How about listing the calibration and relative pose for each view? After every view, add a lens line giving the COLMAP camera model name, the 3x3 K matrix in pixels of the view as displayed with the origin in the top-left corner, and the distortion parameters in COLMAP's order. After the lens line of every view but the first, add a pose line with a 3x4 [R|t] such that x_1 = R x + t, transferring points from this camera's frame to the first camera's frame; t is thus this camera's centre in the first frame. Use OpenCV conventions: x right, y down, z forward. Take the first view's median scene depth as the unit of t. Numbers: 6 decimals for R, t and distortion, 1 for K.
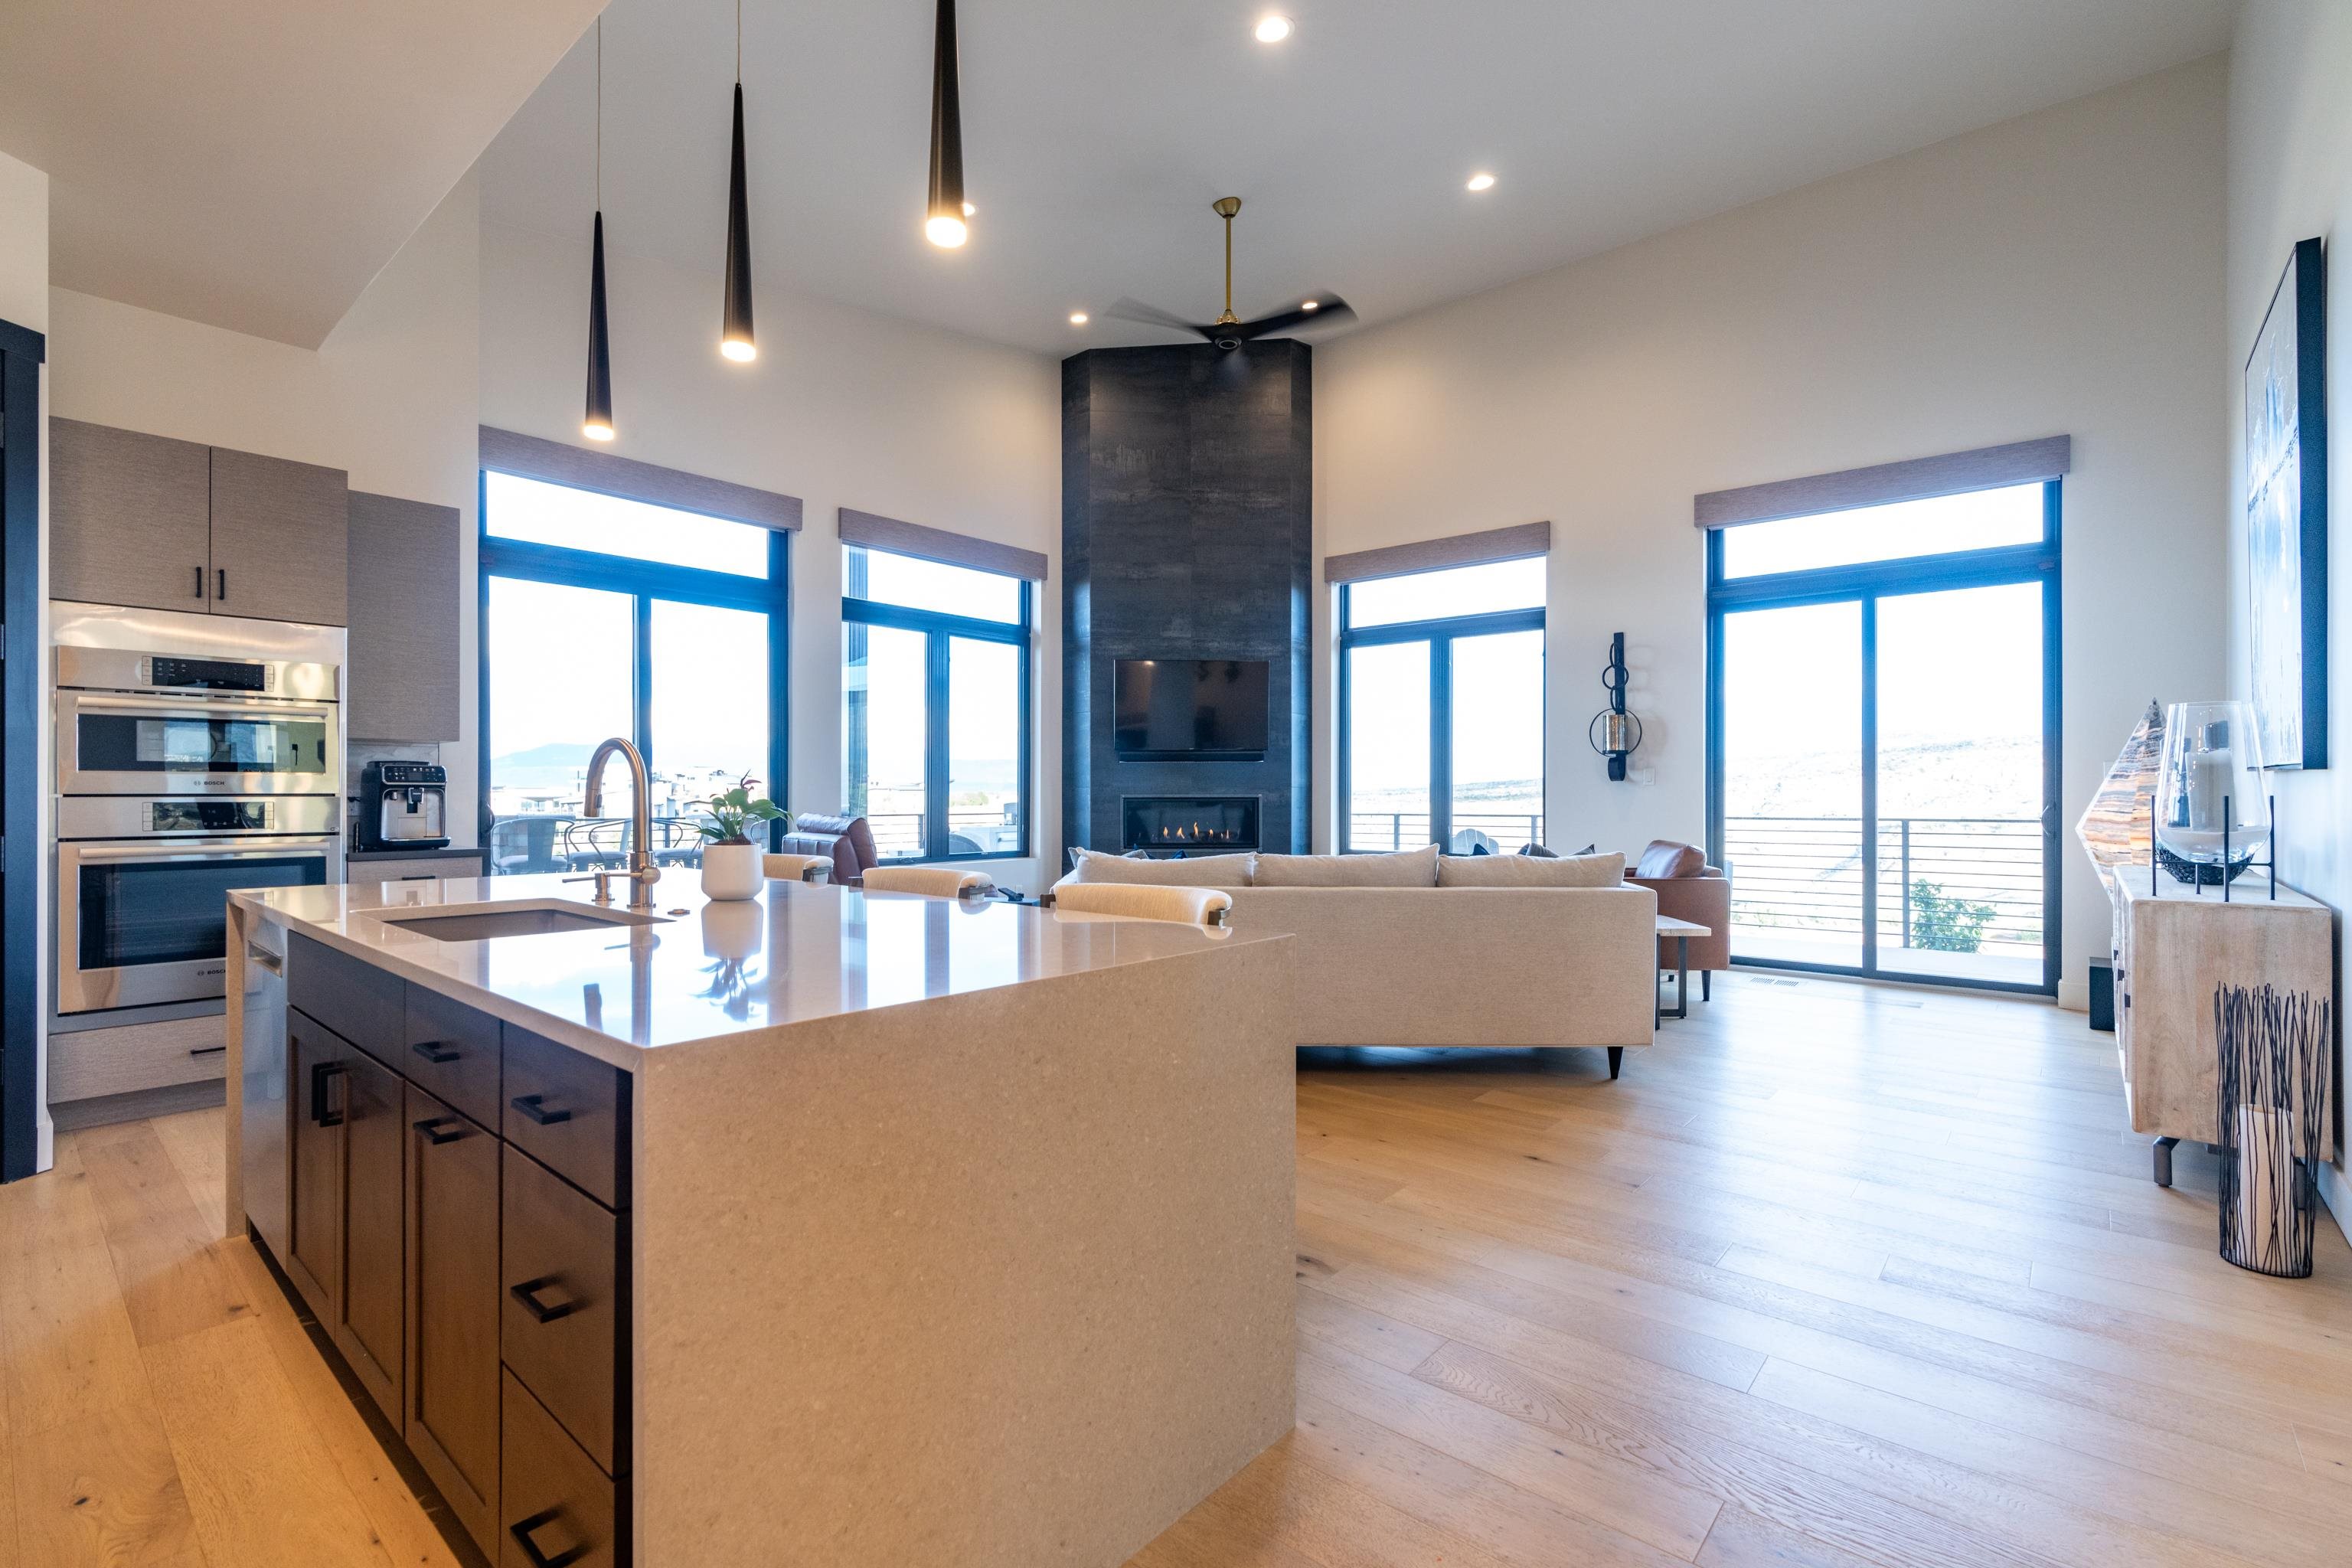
lens RADIAL K [[1061.1, 0, 1174.6], [0, 1061.1, 775.8], [0, 0, 1]] dist [-0.000767, -0.000004]
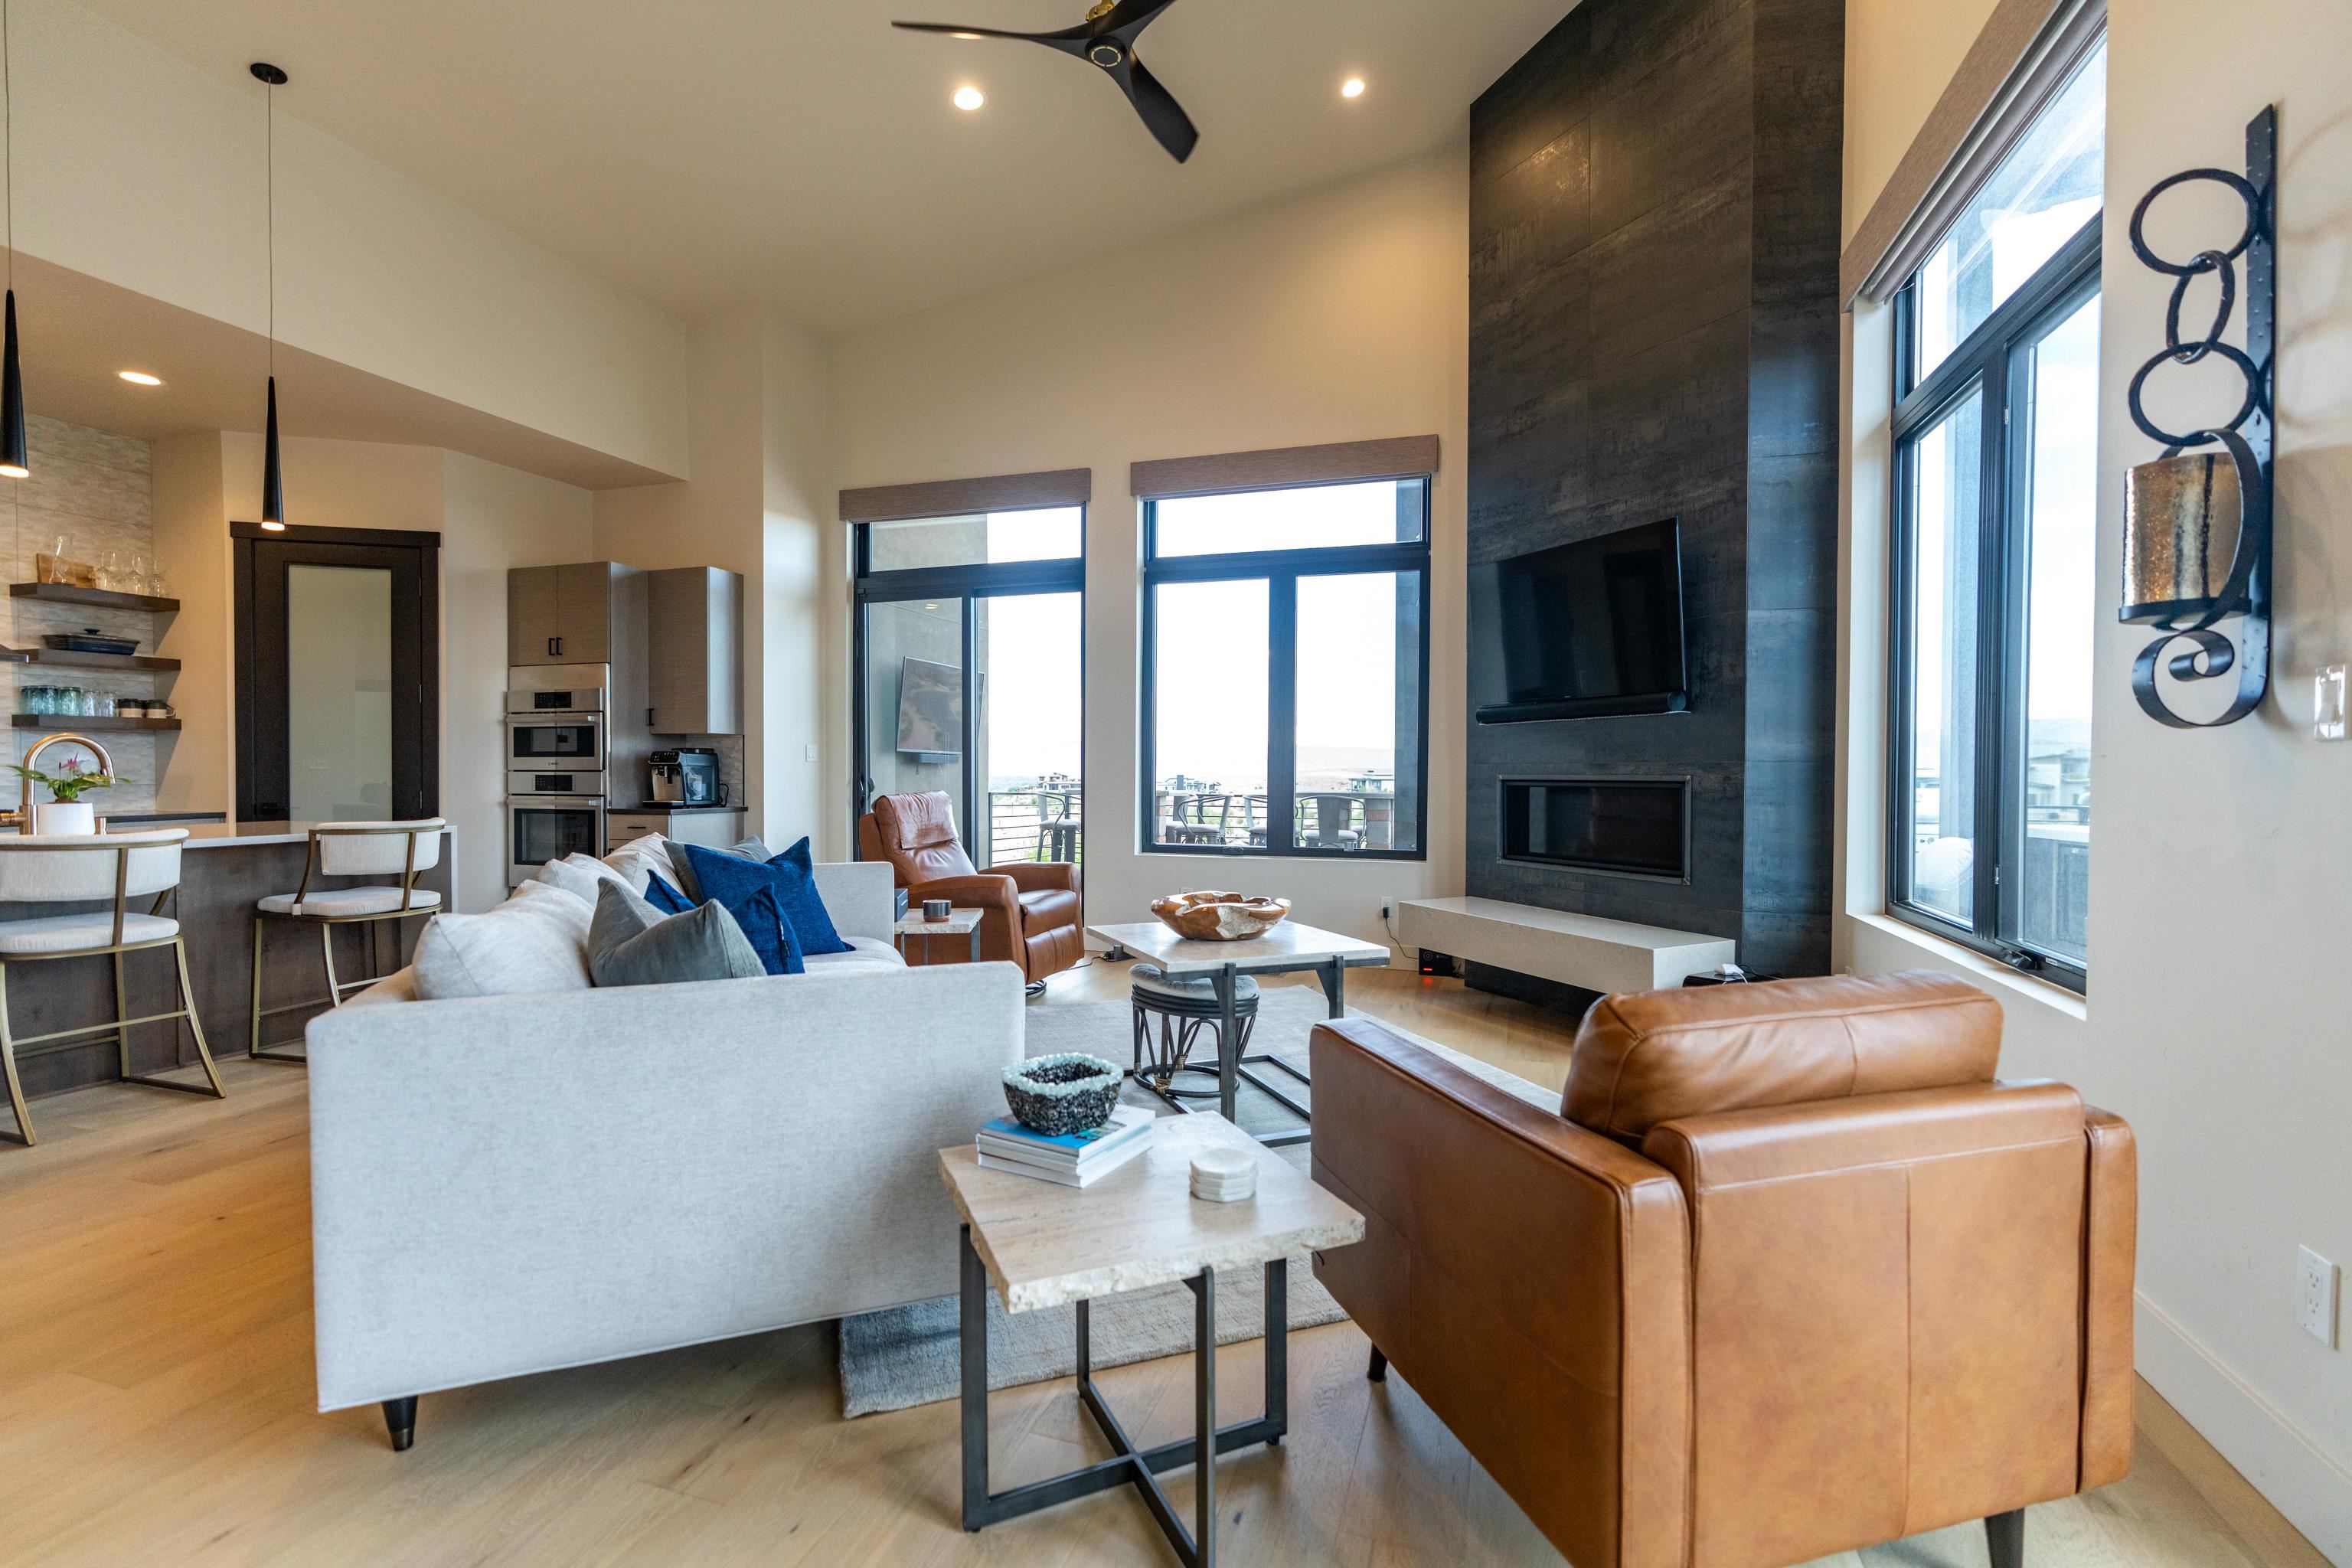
lens RADIAL K [[1061.1, 0, 1174.6], [0, 1061.1, 775.8], [0, 0, 1]] dist [-0.000767, -0.000004]
pose [[0.382811, 0.004664, -0.923815, 0.475493], [0.011739, 0.999882, 0.009913, 0.009366], [0.923752, -0.014640, 0.382711, 0.579677]]
